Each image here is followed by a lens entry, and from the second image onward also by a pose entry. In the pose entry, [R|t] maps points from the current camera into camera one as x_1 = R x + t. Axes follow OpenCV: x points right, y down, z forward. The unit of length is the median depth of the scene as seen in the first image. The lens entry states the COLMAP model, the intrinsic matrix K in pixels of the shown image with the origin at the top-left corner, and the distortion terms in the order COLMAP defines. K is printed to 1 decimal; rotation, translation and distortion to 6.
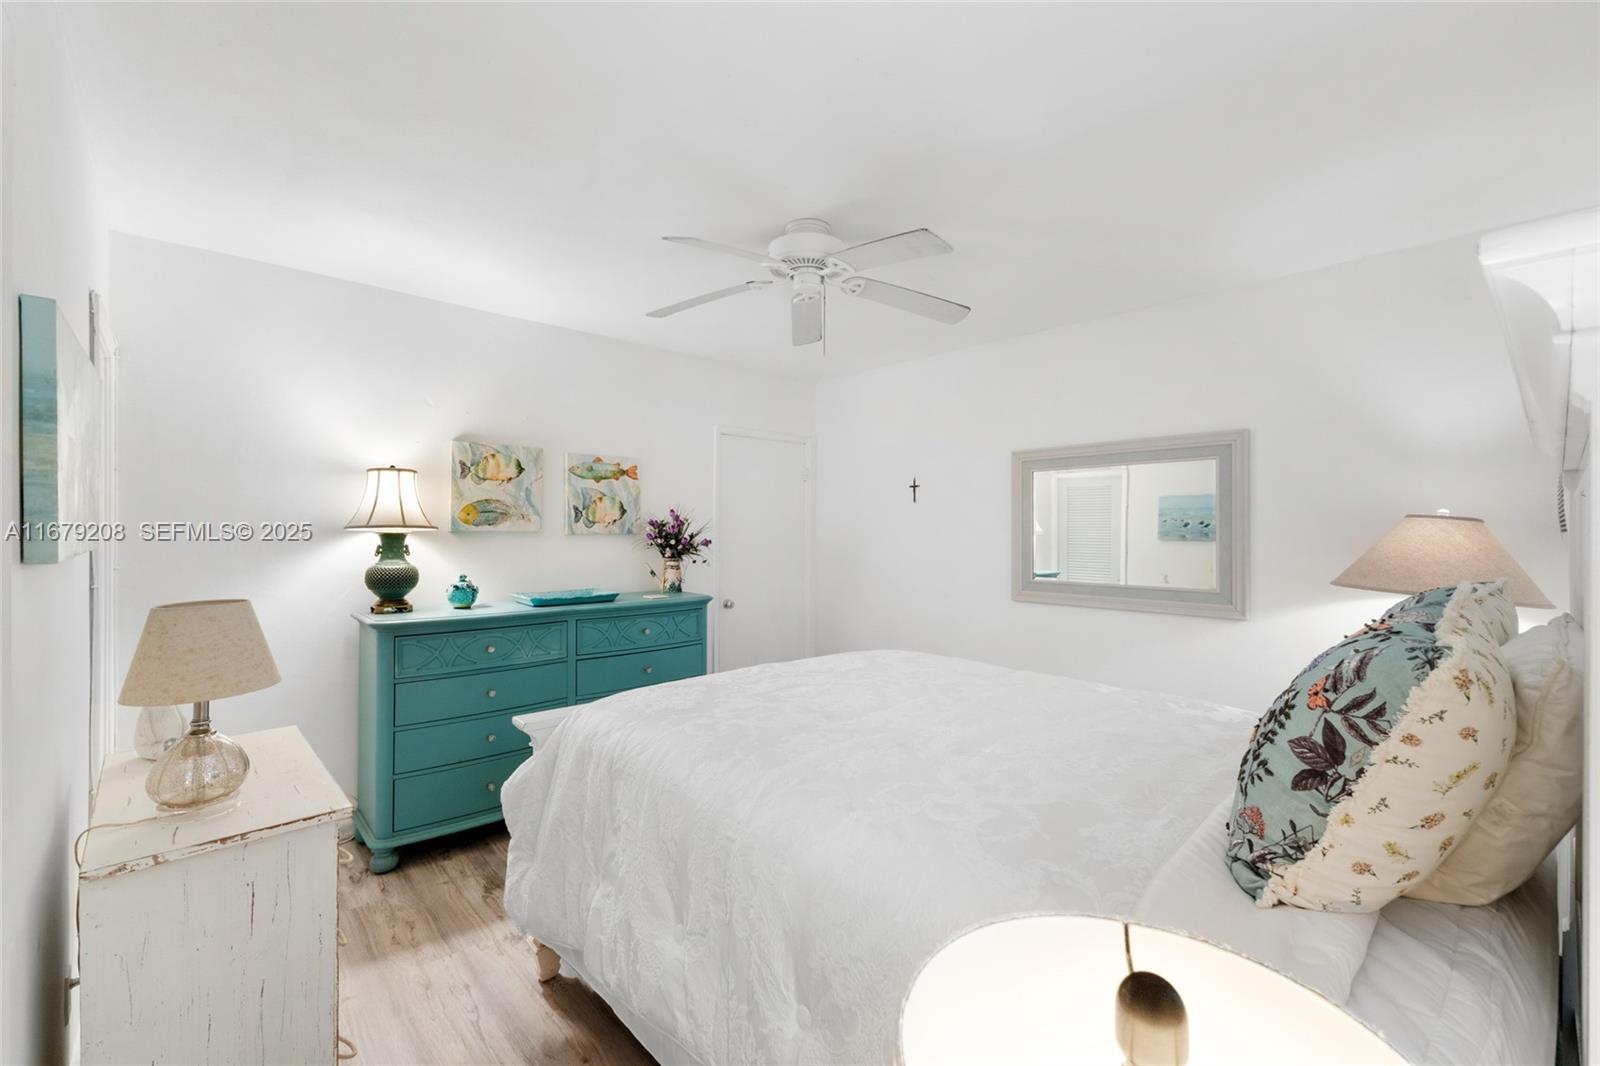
lens RADIAL K [[688.9, 0, 804.0], [0, 688.9, 527.8], [0, 0, 1]] dist [0.001497, 0.000348]
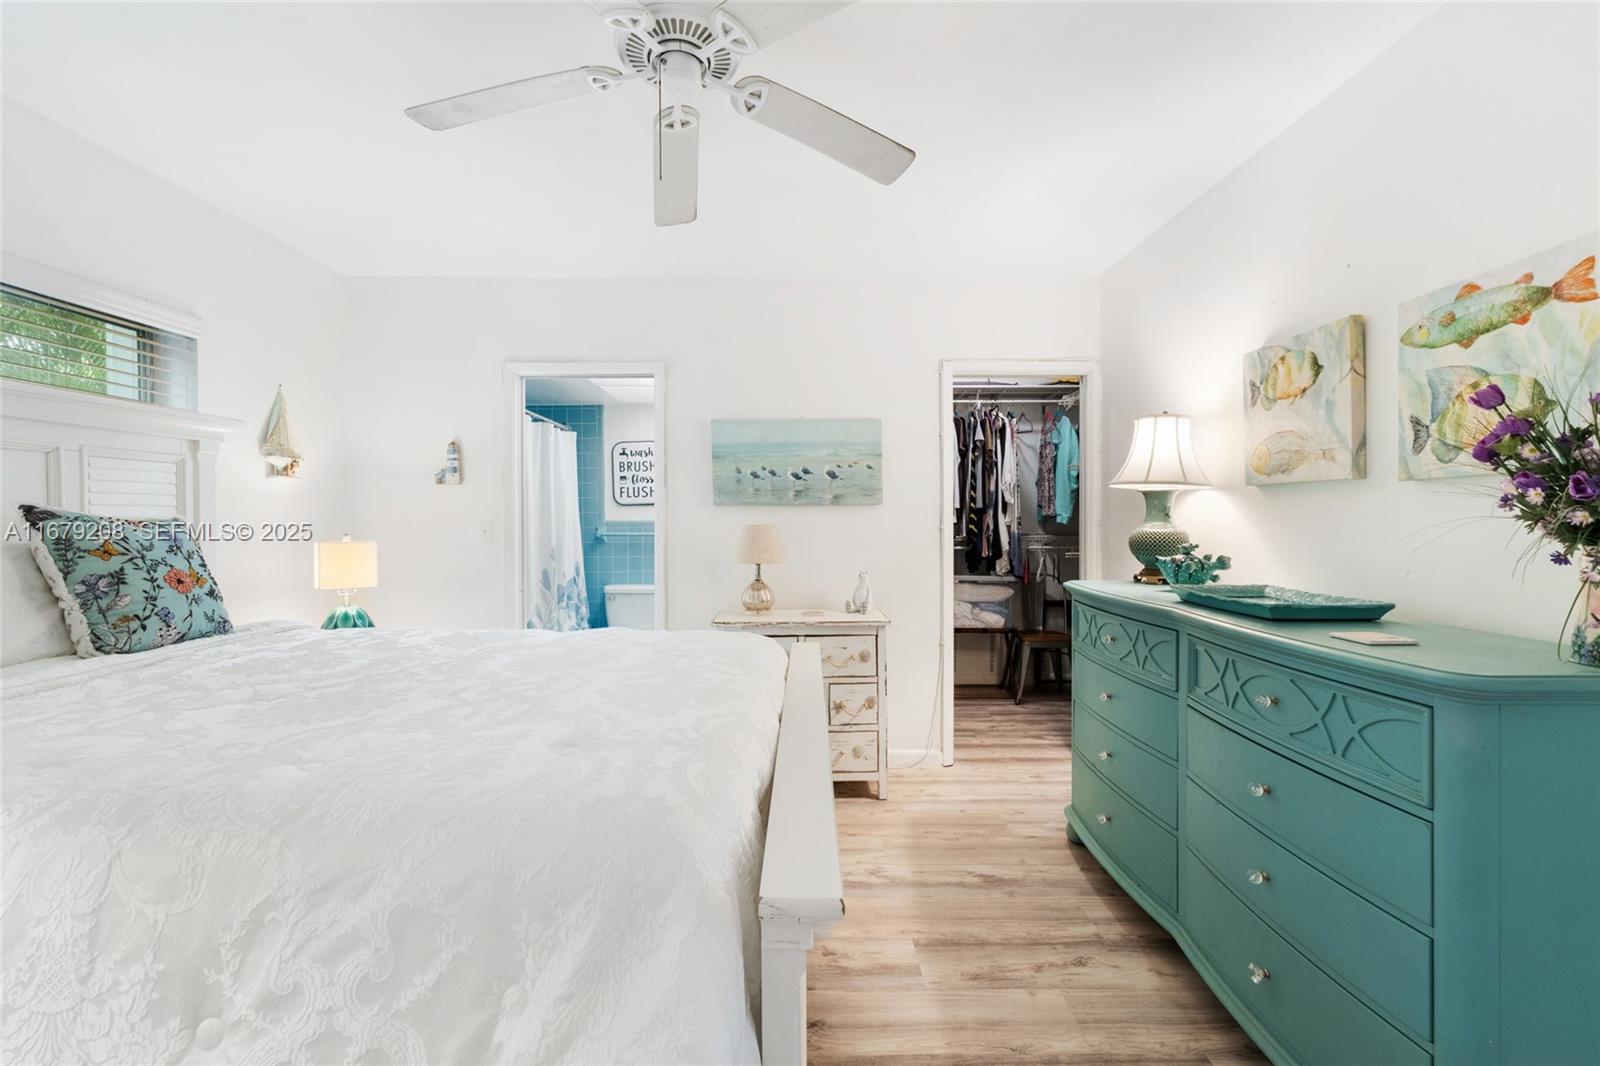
lens RADIAL K [[688.9, 0, 804.0], [0, 688.9, 527.8], [0, 0, 1]] dist [0.001497, 0.000348]
pose [[-0.686348, 0.005396, -0.727253, 0.279105], [-0.000889, 0.999966, 0.008259, 0.039324], [0.727273, 0.006315, -0.686319, 1.083557]]
